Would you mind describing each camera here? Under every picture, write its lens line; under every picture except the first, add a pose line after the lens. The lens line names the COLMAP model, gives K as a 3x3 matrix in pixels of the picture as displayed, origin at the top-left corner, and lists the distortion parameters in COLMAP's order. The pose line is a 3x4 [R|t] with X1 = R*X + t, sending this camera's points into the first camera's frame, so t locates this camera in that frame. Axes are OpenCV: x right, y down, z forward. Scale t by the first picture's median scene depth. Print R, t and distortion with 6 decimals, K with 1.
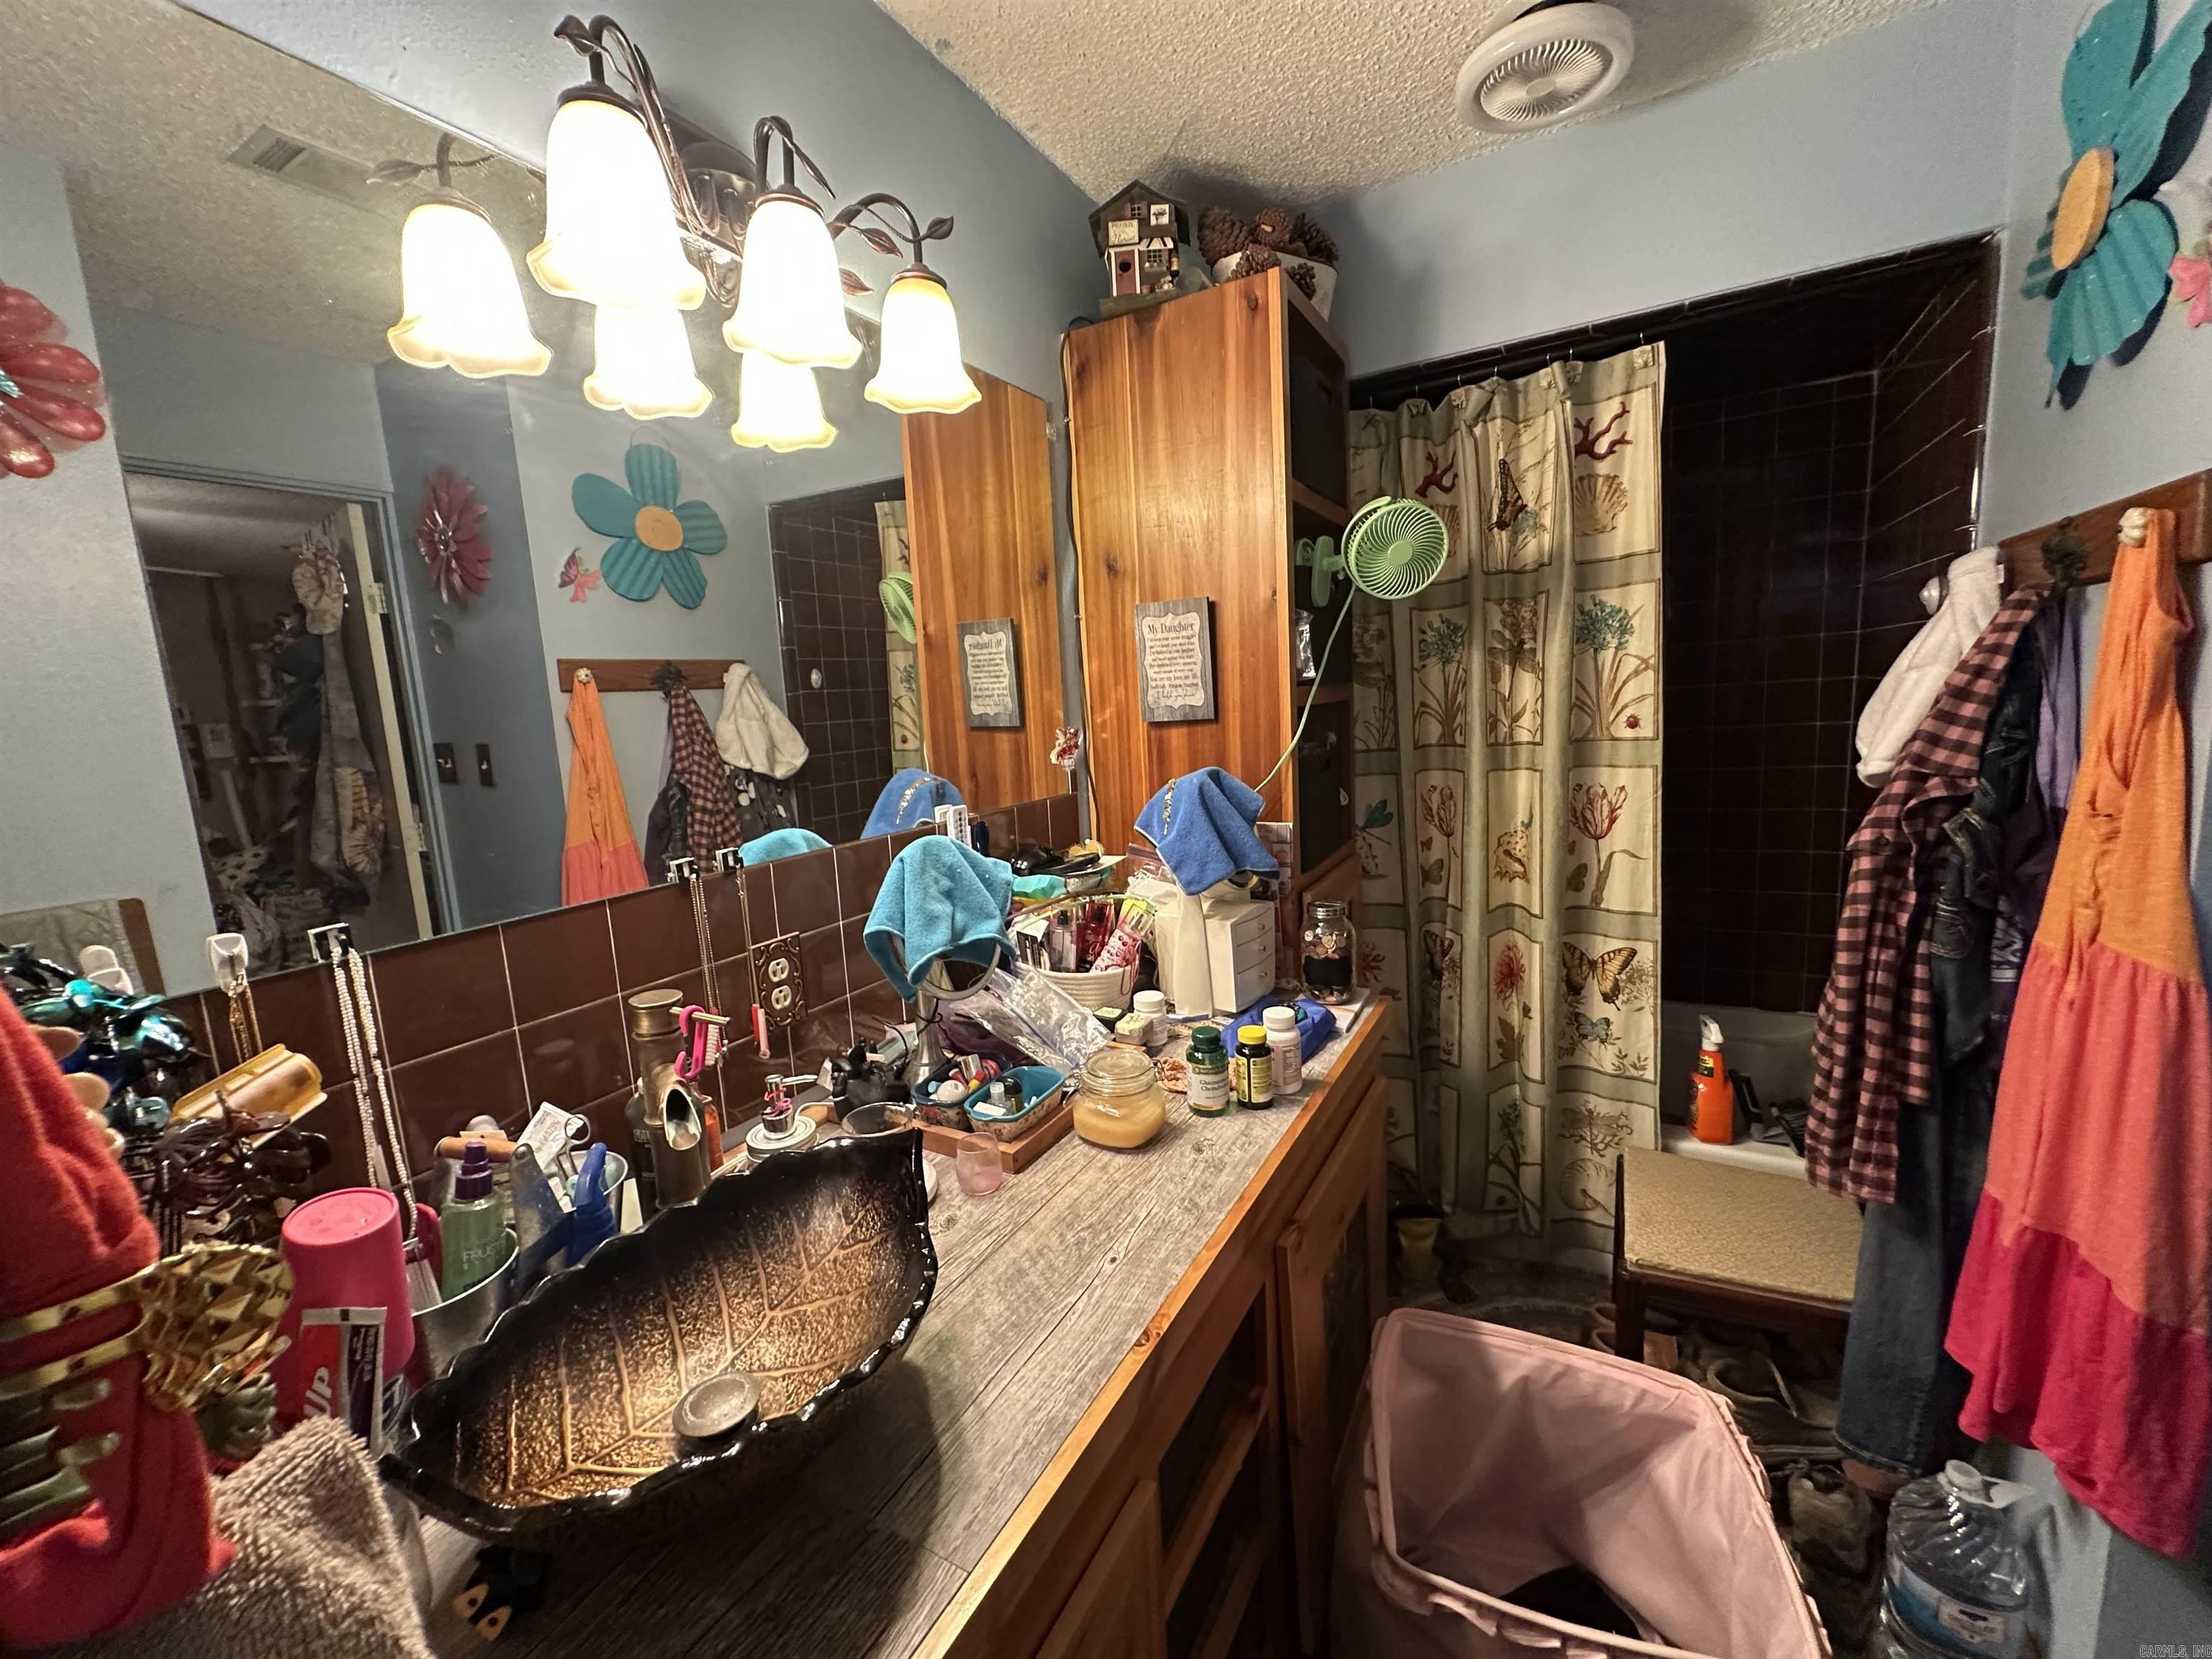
lens RADIAL K [[880.3, 0, 1099.8], [0, 880.3, 832.0], [0, 0, 1]] dist [-0.008554, 0.001828]
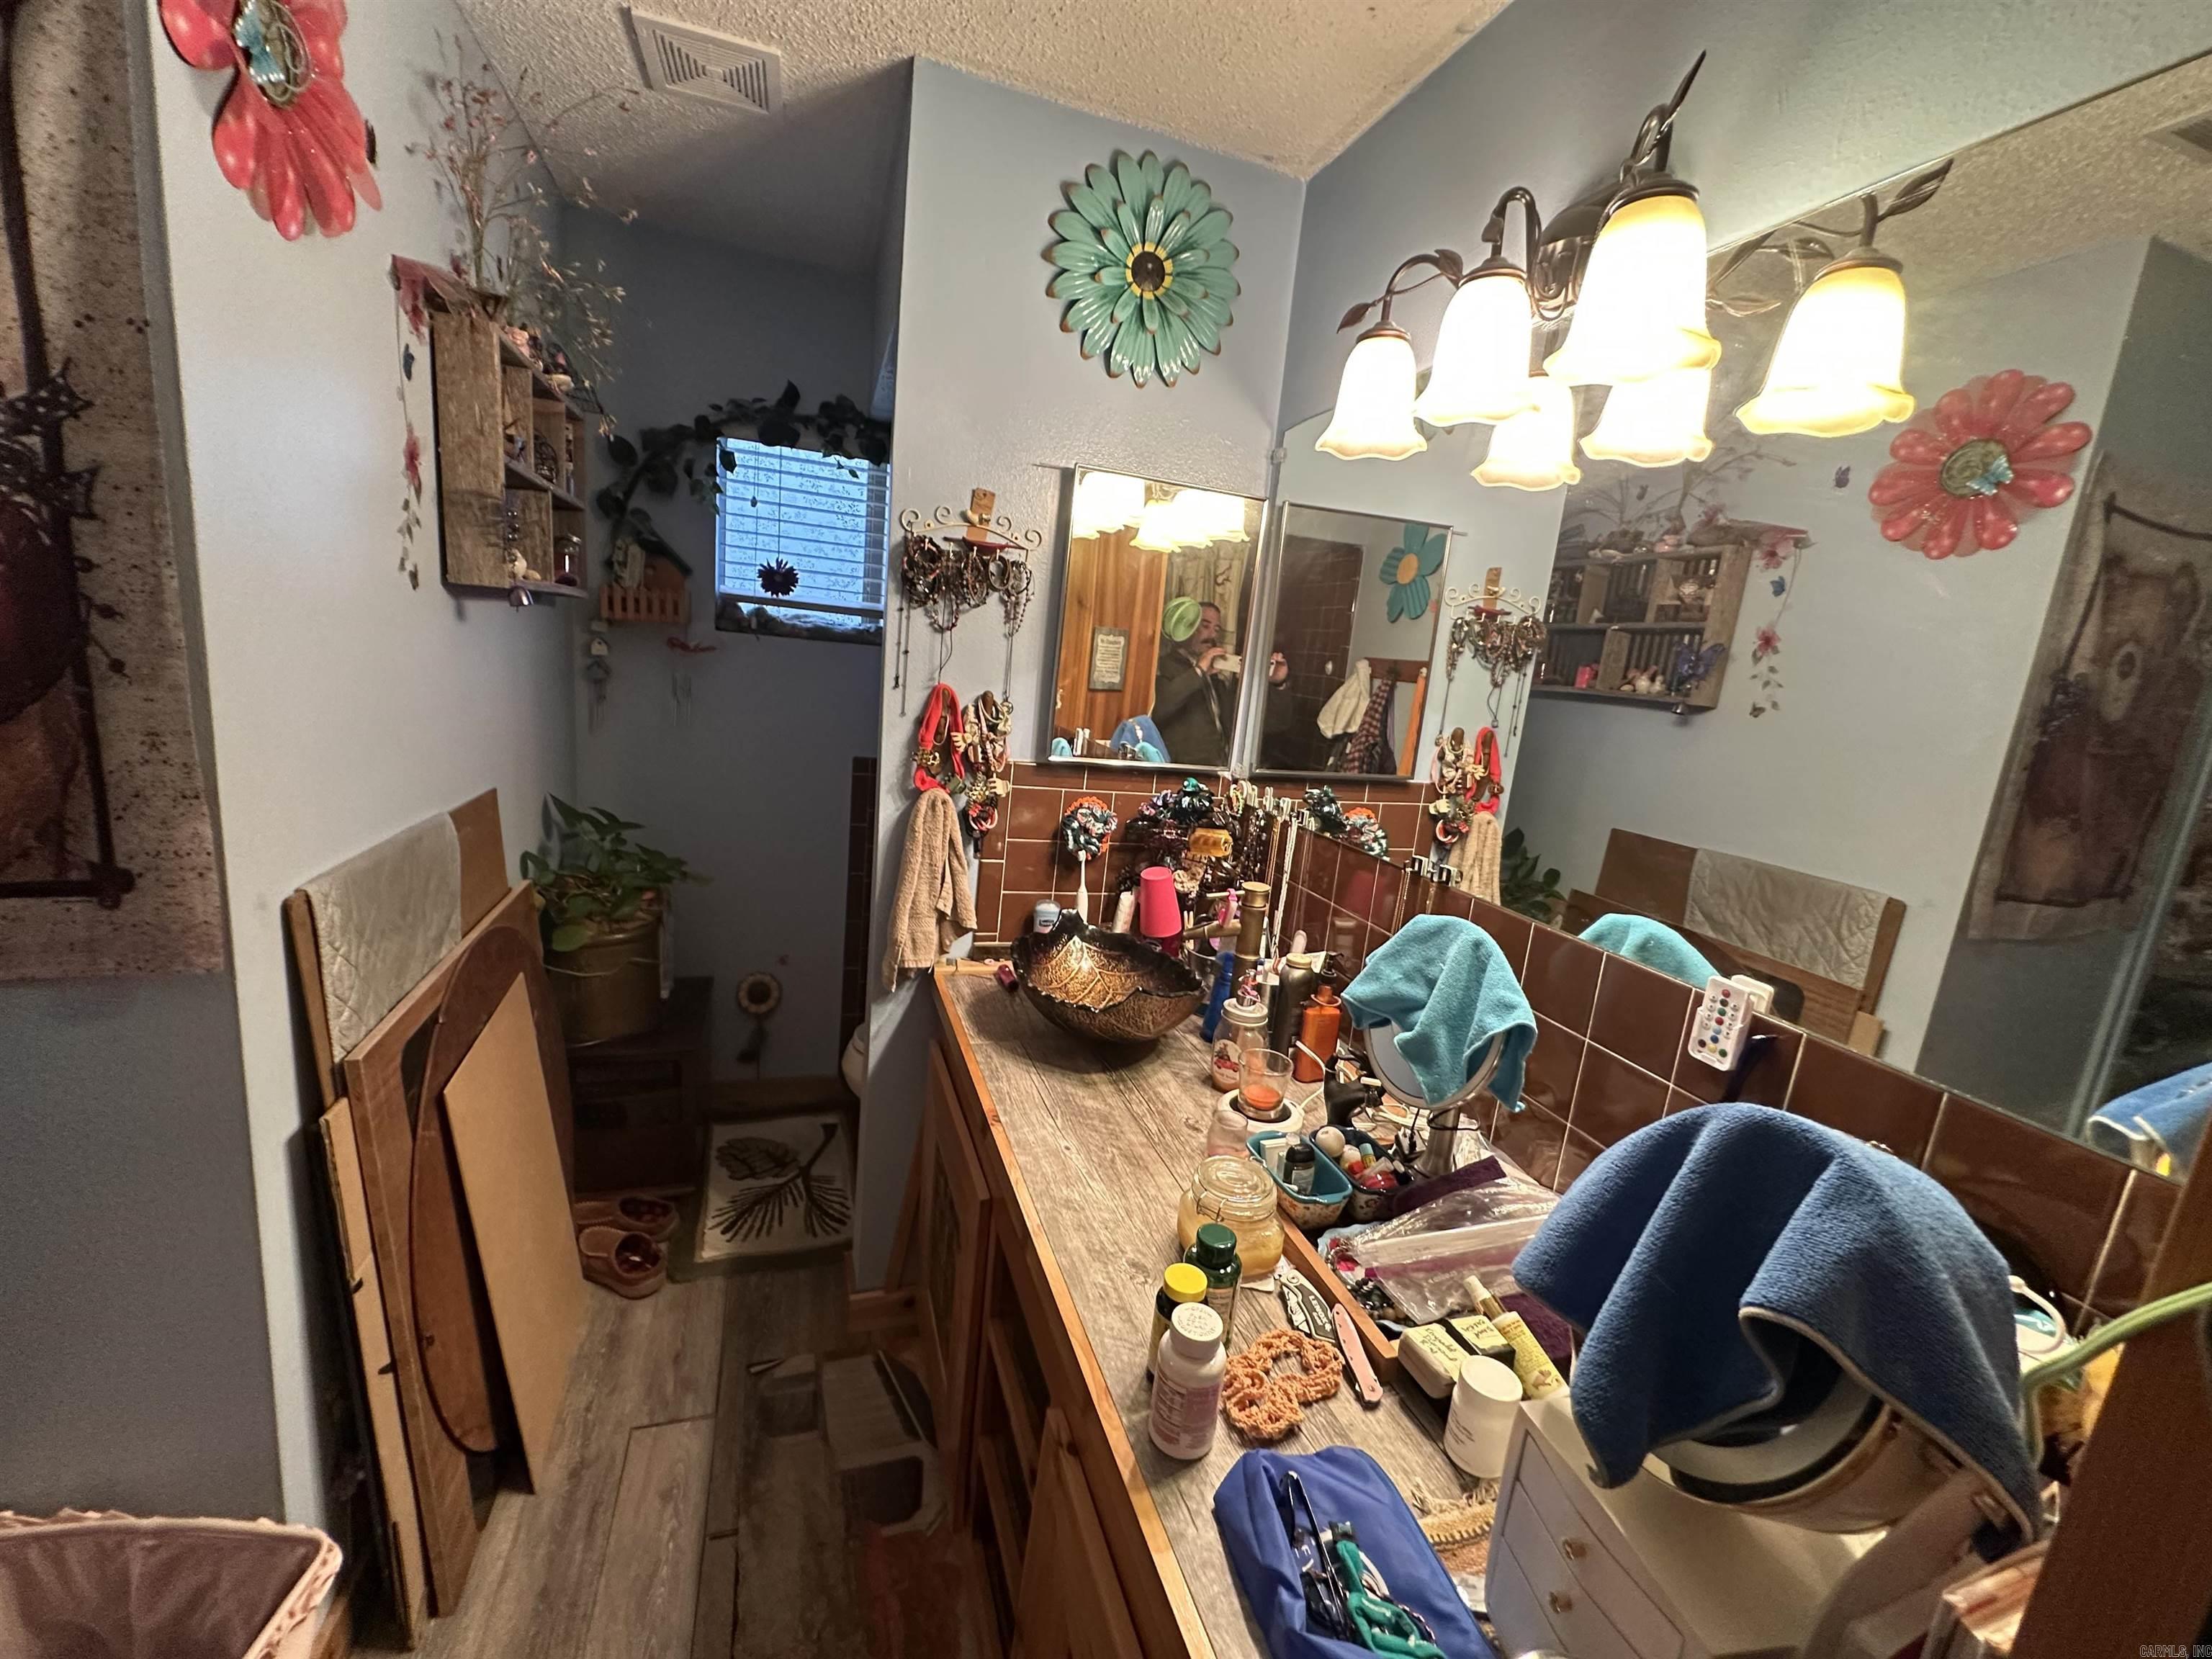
lens RADIAL K [[880.3, 0, 1099.8], [0, 880.3, 832.0], [0, 0, 1]] dist [-0.008554, 0.001828]
pose [[0.656442, -0.033138, 0.753648, -1.391366], [-0.016414, 0.998171, 0.058187, 0.072612], [-0.754198, -0.050567, 0.654697, -0.265947]]
